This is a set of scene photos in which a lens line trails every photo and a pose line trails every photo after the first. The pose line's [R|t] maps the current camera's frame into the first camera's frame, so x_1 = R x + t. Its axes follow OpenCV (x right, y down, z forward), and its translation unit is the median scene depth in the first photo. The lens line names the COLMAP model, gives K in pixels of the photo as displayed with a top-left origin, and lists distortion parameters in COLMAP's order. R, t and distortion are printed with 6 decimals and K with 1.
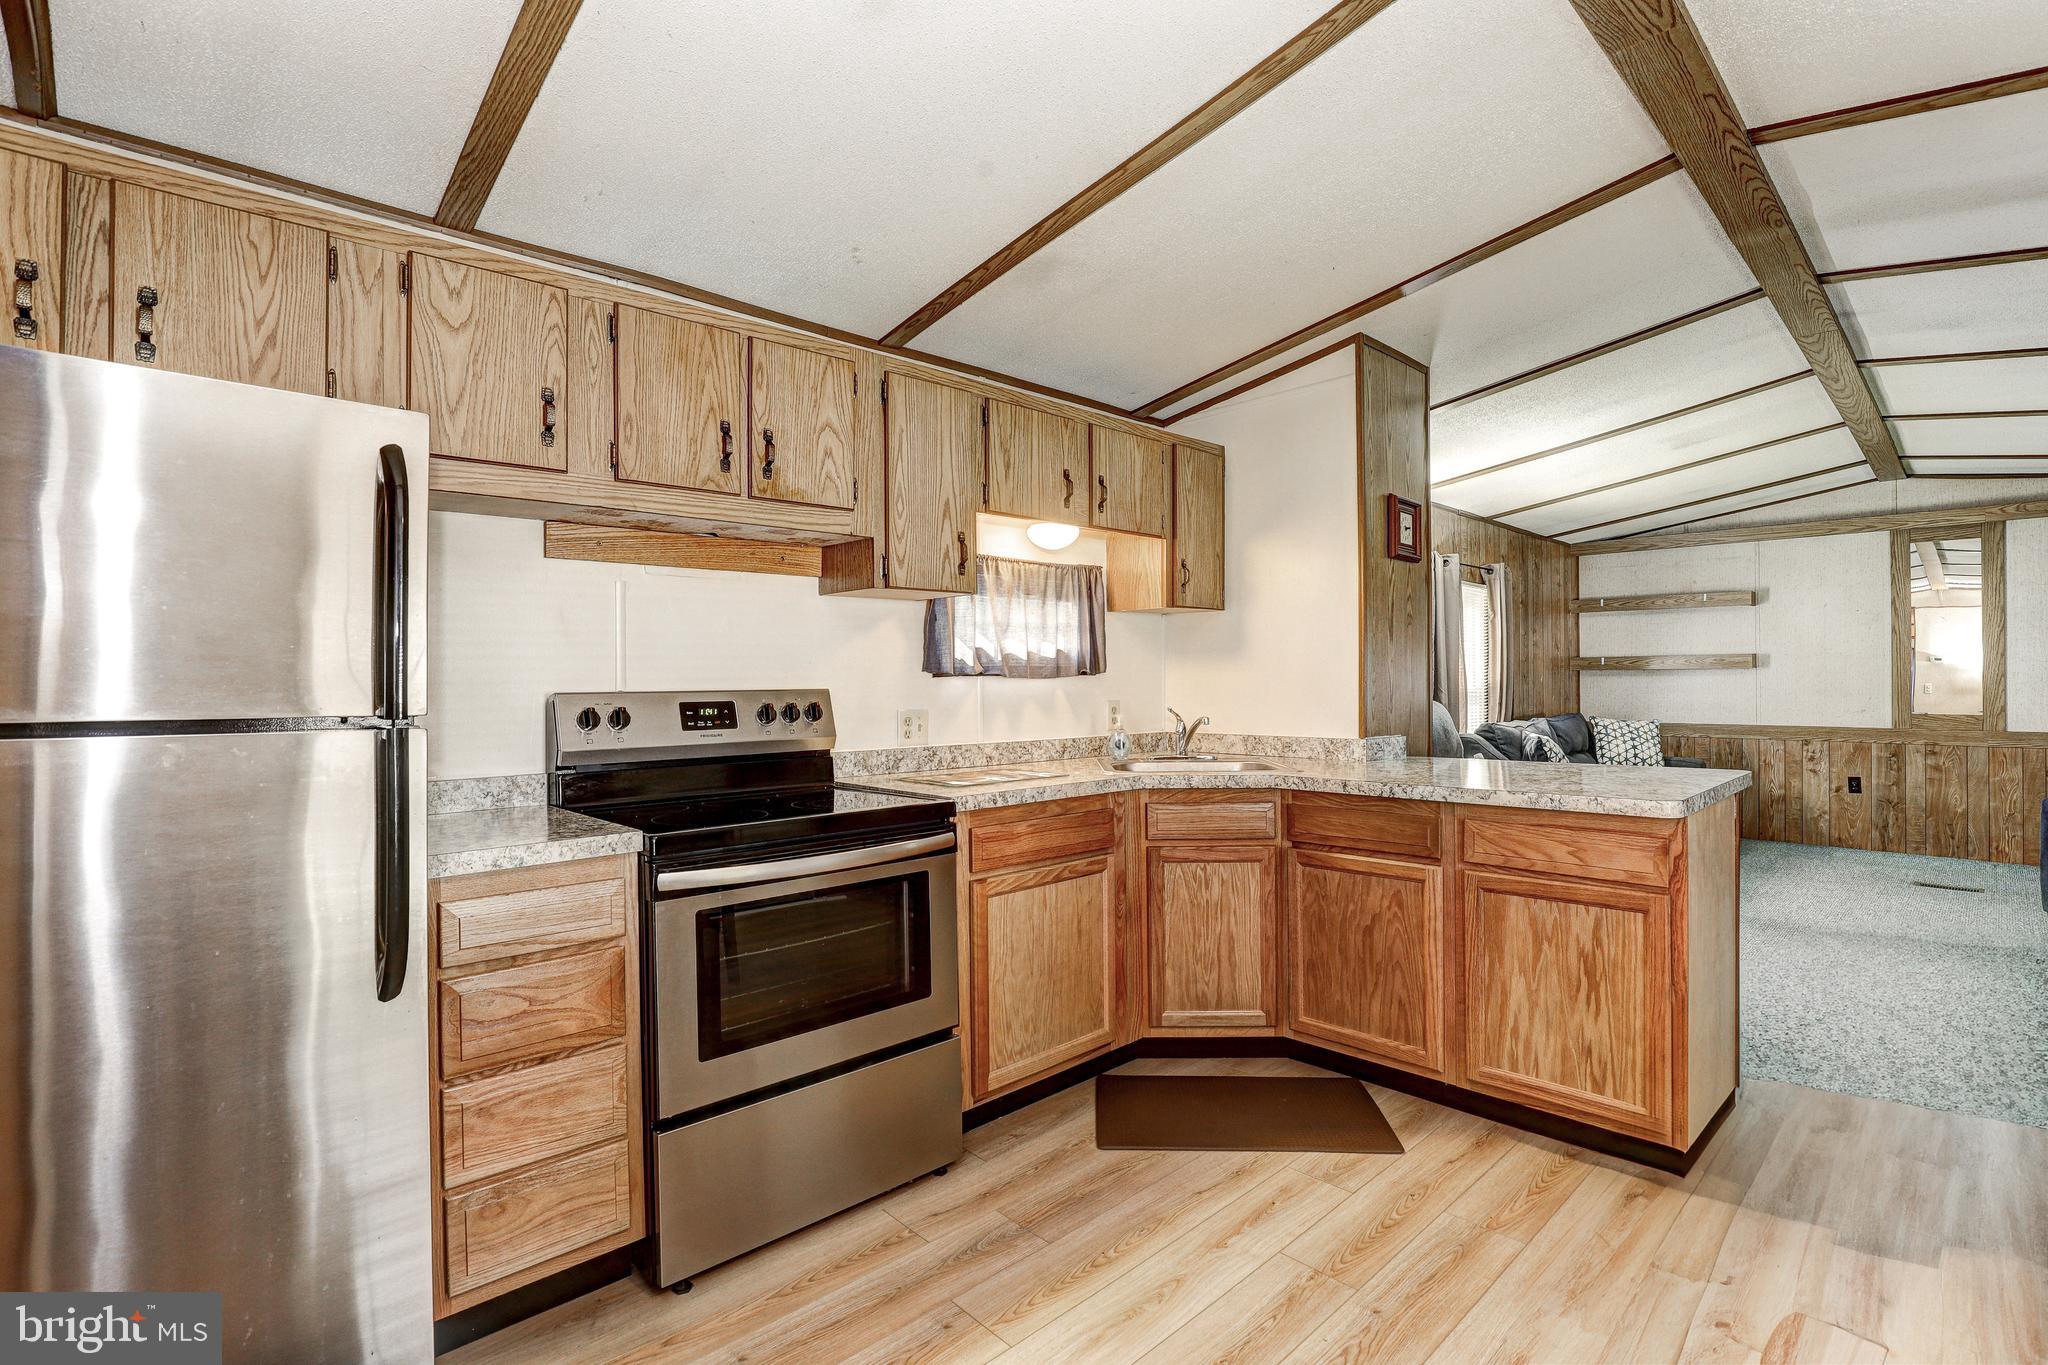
lens RADIAL K [[956.2, 0, 1025.4], [0, 956.2, 681.4], [0, 0, 1]] dist [-0.013939, -0.000472]
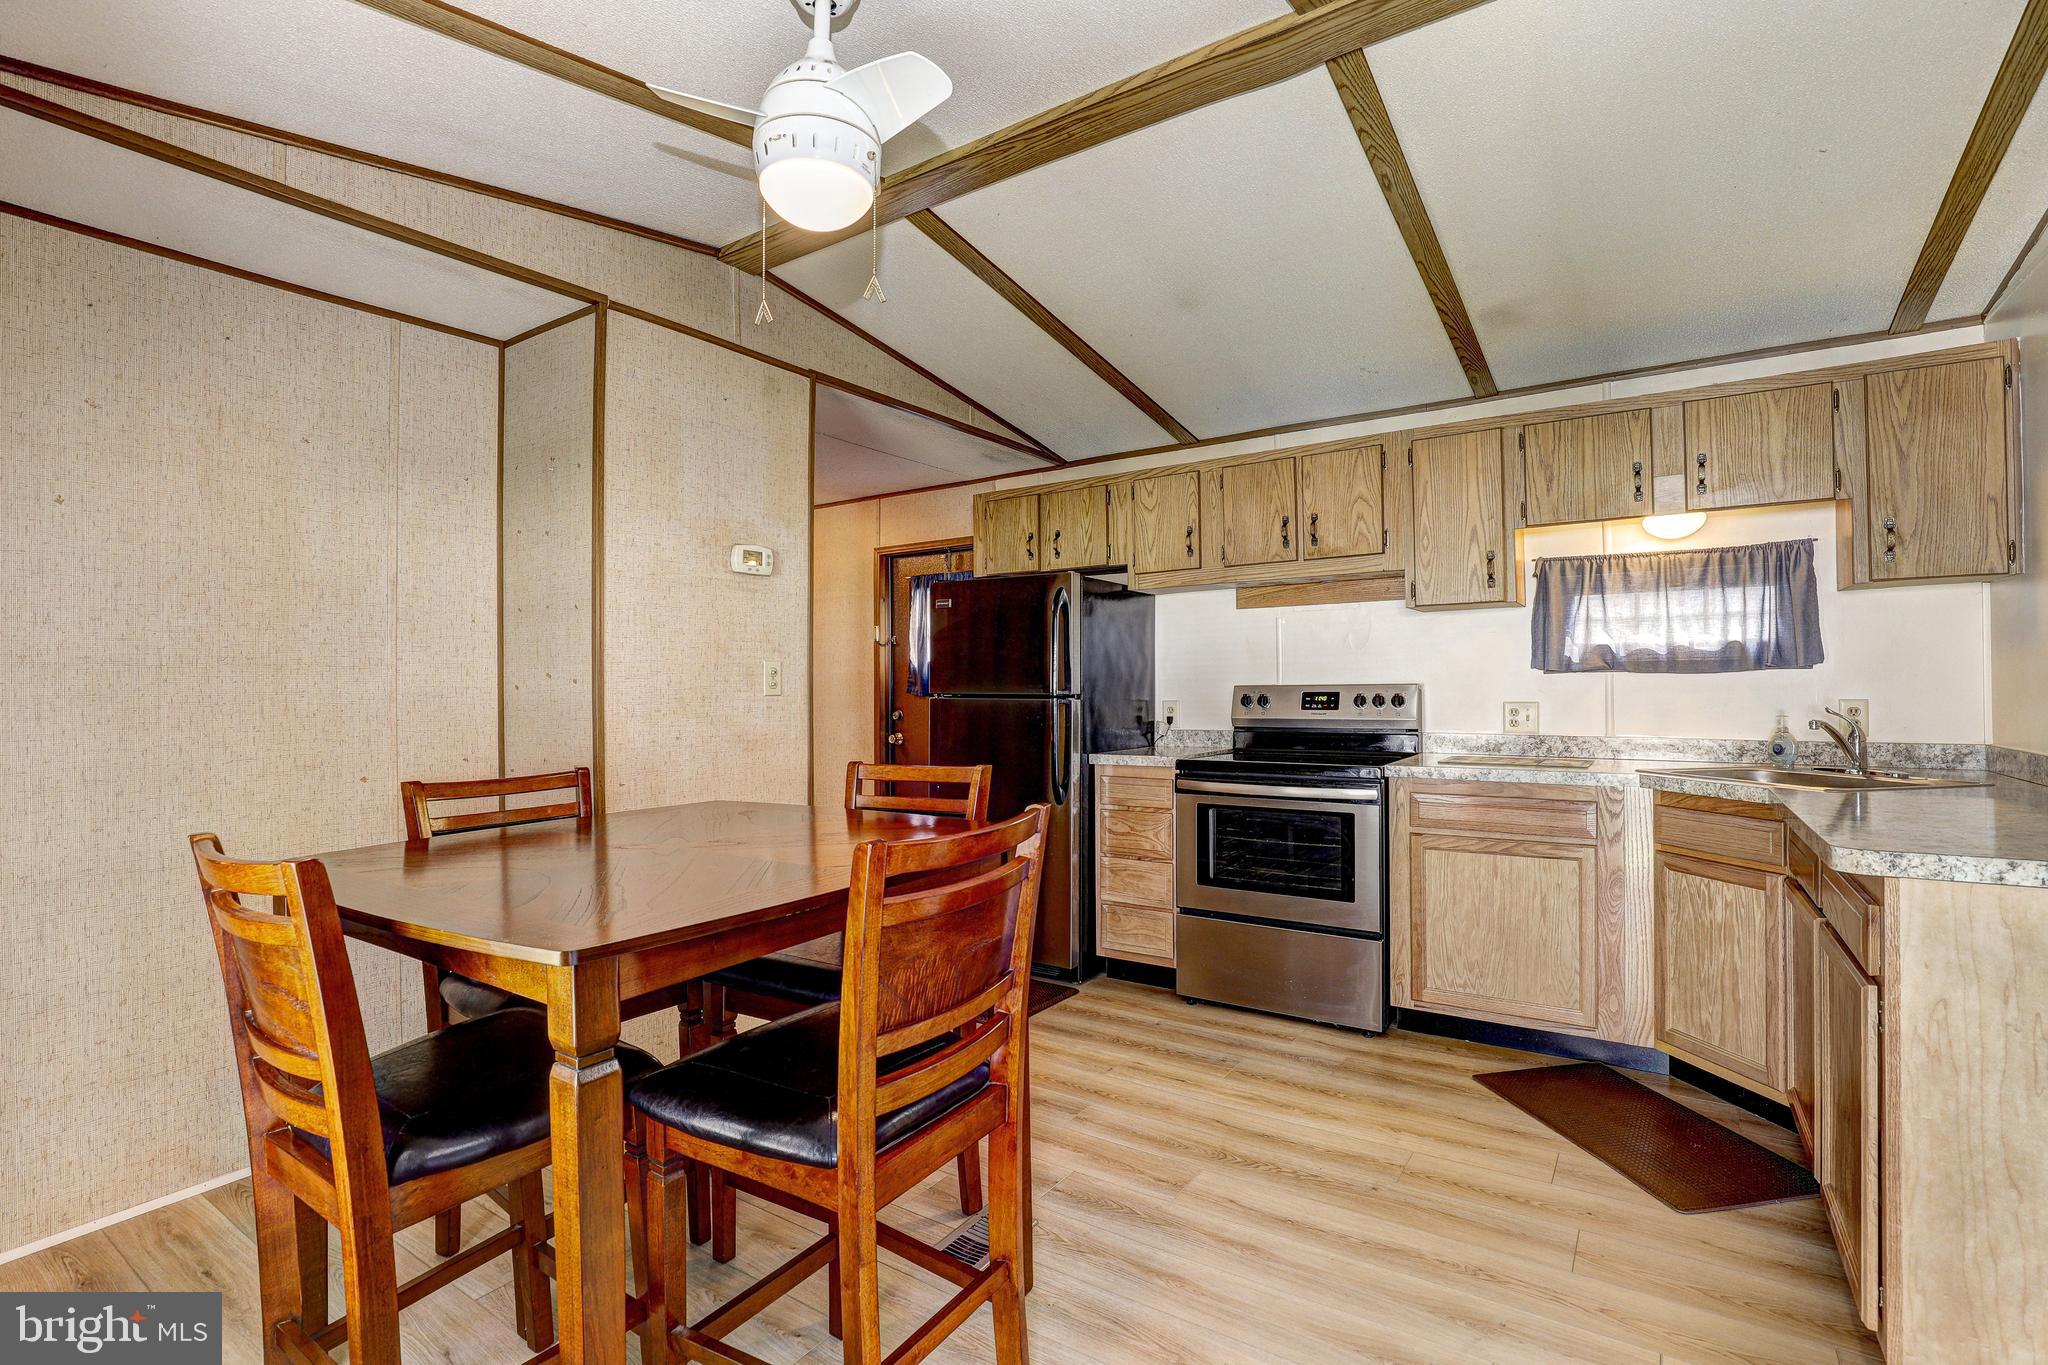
lens RADIAL K [[956.2, 0, 1020.1], [0, 956.2, 680.4], [0, 0, 1]] dist [-0.013939, -0.000472]
pose [[0.215310, 0.004101, -0.976537, 1.009201], [0.009975, 0.999930, 0.006398, -0.010898], [0.976495, -0.011119, 0.215254, 0.191898]]
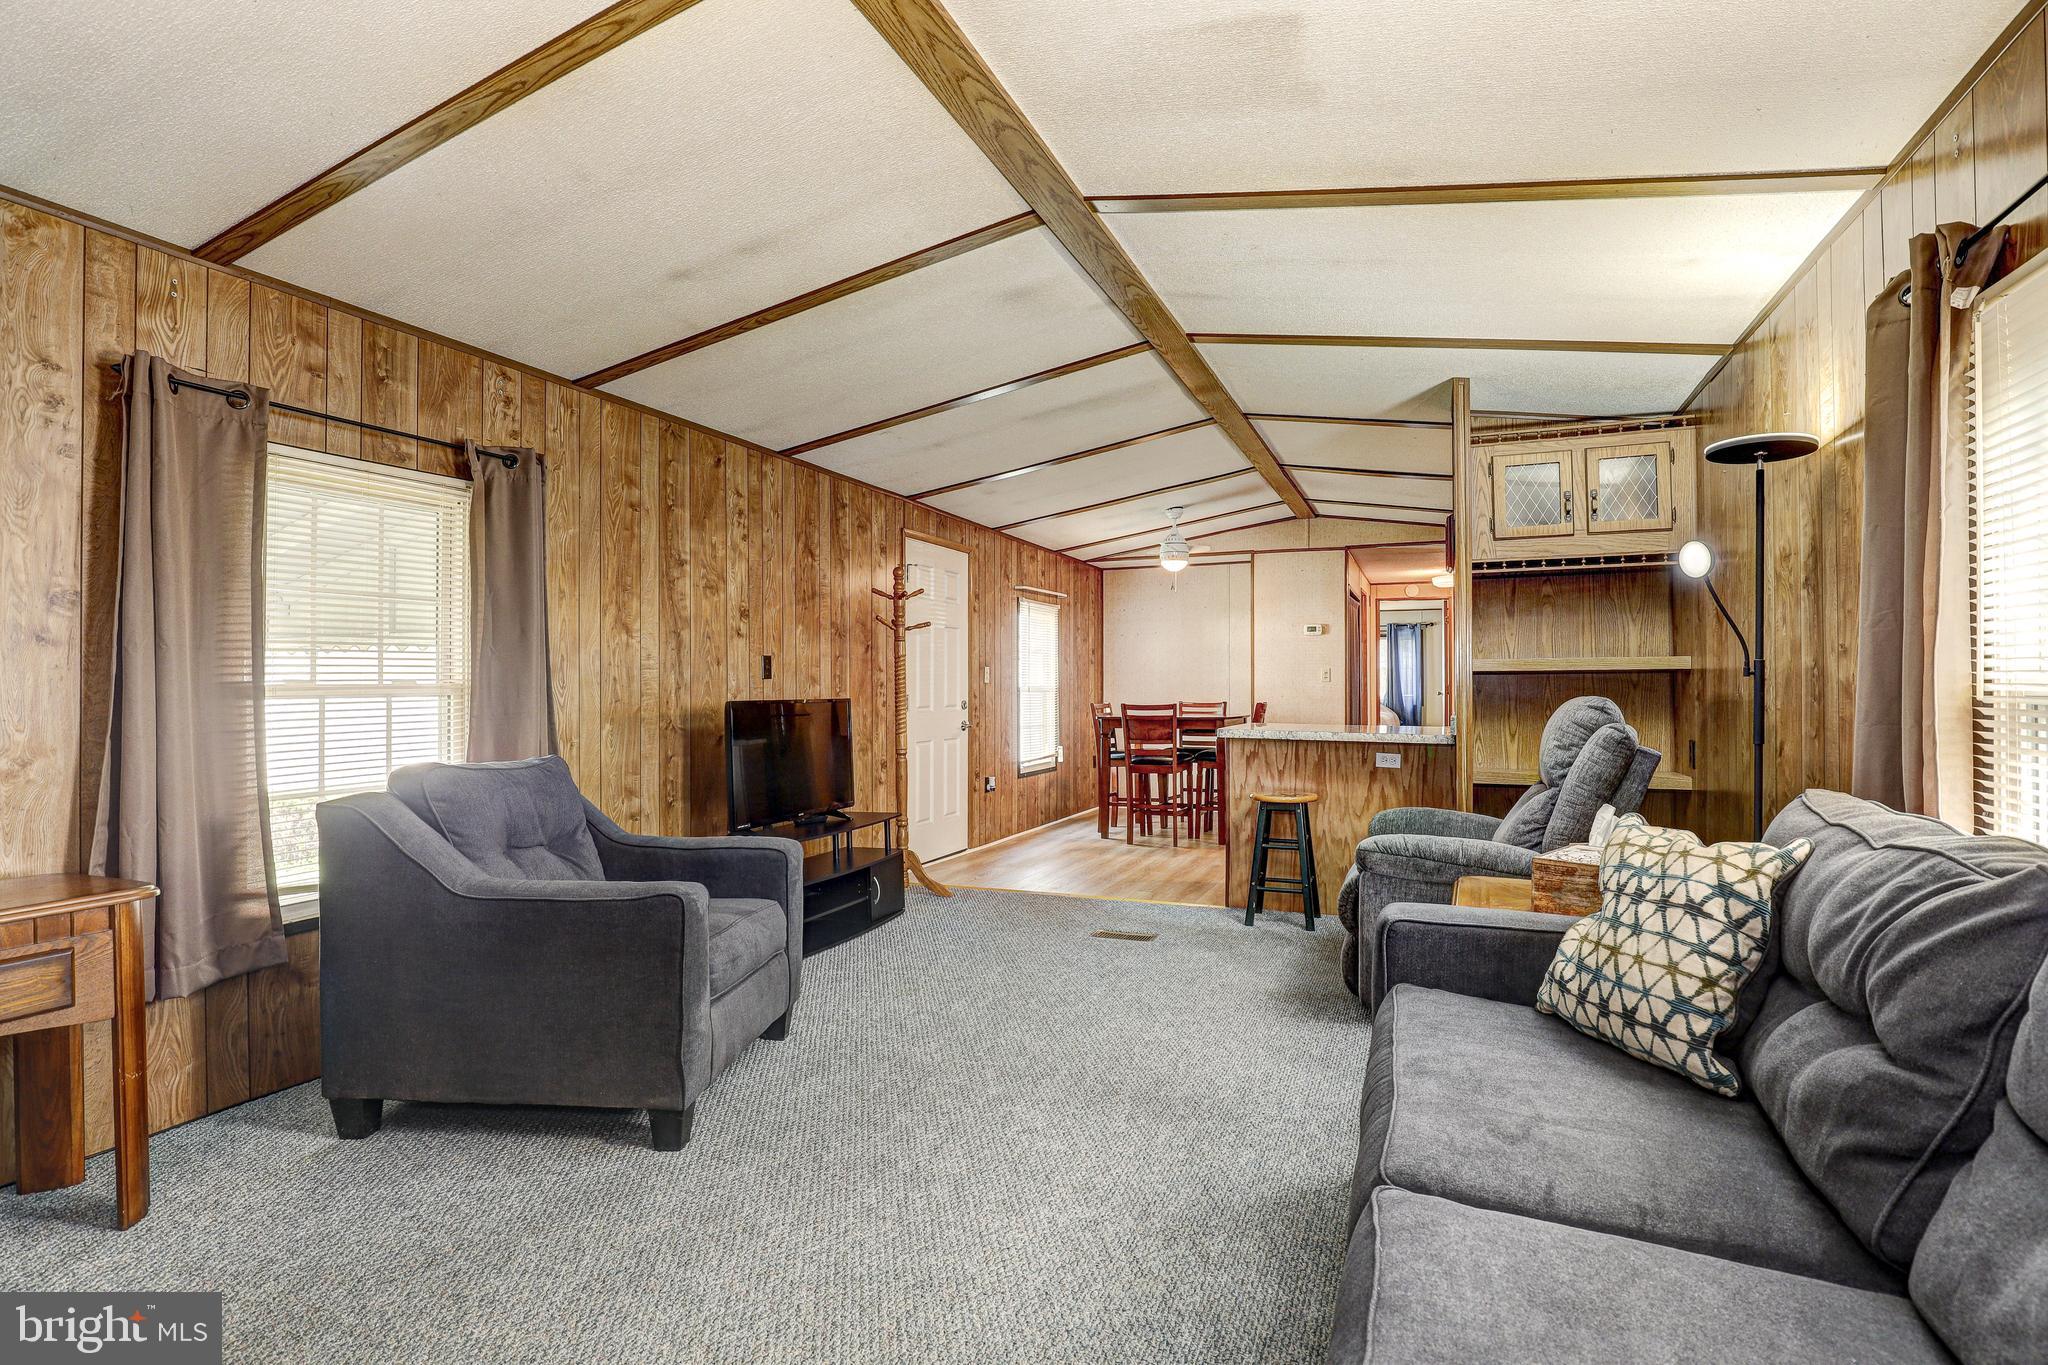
lens RADIAL K [[956.2, 0, 1027.5], [0, 956.2, 683.8], [0, 0, 1]] dist [-0.013939, -0.000472]
pose [[-0.924578, 0.005206, -0.380958, 1.783932], [0.006085, 0.999981, -0.001102, 0.016845], [0.380945, -0.003337, -0.924592, 2.558537]]
